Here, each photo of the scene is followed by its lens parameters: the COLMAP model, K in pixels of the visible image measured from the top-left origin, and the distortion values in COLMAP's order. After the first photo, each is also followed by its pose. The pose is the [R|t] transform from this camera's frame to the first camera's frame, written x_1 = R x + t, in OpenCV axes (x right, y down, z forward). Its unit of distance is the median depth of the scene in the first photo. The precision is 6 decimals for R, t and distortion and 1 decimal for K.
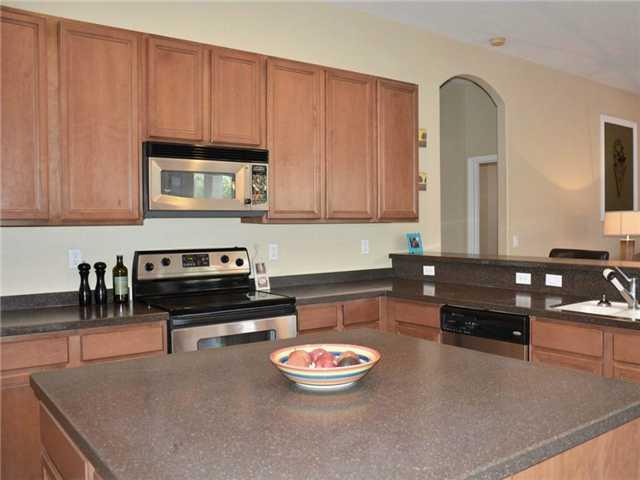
lens RADIAL K [[581.4, 0, 320.0], [0, 581.4, 240.0], [0, 0, 1]] dist [-0.091268, 0.004936]
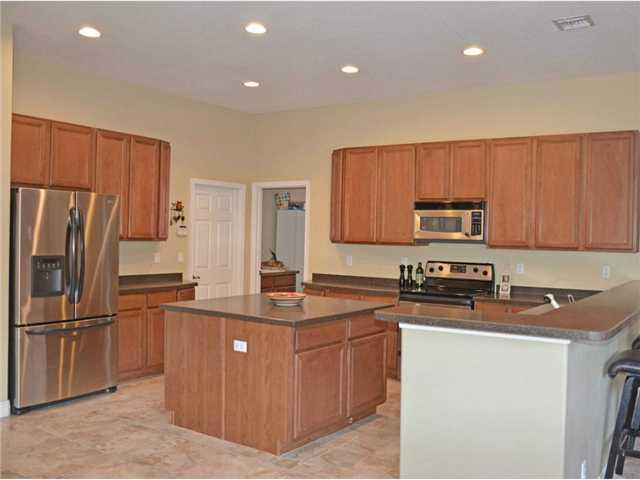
lens RADIAL K [[608.2, 0, 320.0], [0, 608.2, 240.0], [0, 0, 1]] dist [0.004294, -0.000008]
pose [[0.326087, 0.020623, -0.945115, 1.342186], [-0.057478, 0.998345, 0.001953, -0.029105], [0.943591, 0.053686, 0.326733, 0.055363]]
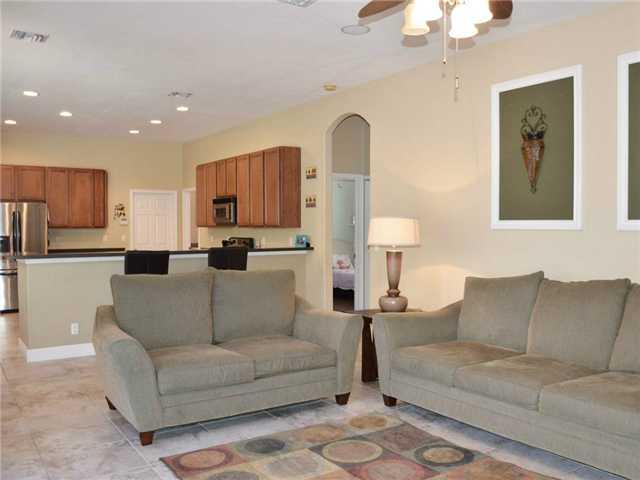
lens RADIAL K [[581.4, 0, 320.0], [0, 581.4, 240.0], [0, 0, 1]] dist [-0.091268, 0.004936]
pose [[-0.052482, 0.029964, -0.998172, 2.365437], [-0.033944, 0.998919, 0.031771, -0.068183], [0.998045, 0.035549, -0.051409, 1.544440]]
